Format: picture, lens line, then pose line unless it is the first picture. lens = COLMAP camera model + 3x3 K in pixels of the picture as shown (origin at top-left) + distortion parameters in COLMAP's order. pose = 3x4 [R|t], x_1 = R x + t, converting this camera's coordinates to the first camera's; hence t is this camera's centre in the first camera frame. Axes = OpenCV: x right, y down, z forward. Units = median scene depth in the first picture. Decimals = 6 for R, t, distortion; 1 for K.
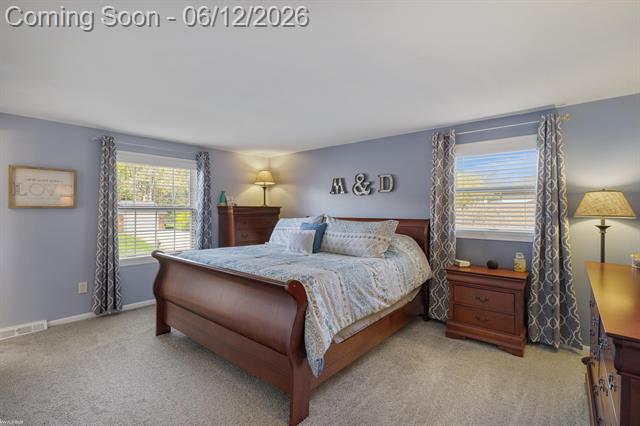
lens RADIAL K [[302.8, 0, 319.8], [0, 302.8, 211.9], [0, 0, 1]] dist [-0.003928, 0.000173]
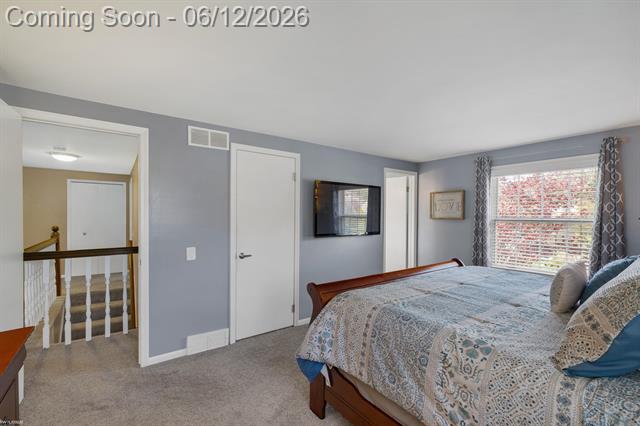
lens RADIAL K [[277.3, 0, 319.9], [0, 277.3, 215.6], [0, 0, 1]] dist [0.000611, -0.000024]
pose [[-0.233688, -0.001610, -0.972310, 0.545137], [-0.007357, 0.999973, 0.000112, -0.024782], [0.972284, 0.007180, -0.233693, 0.728051]]
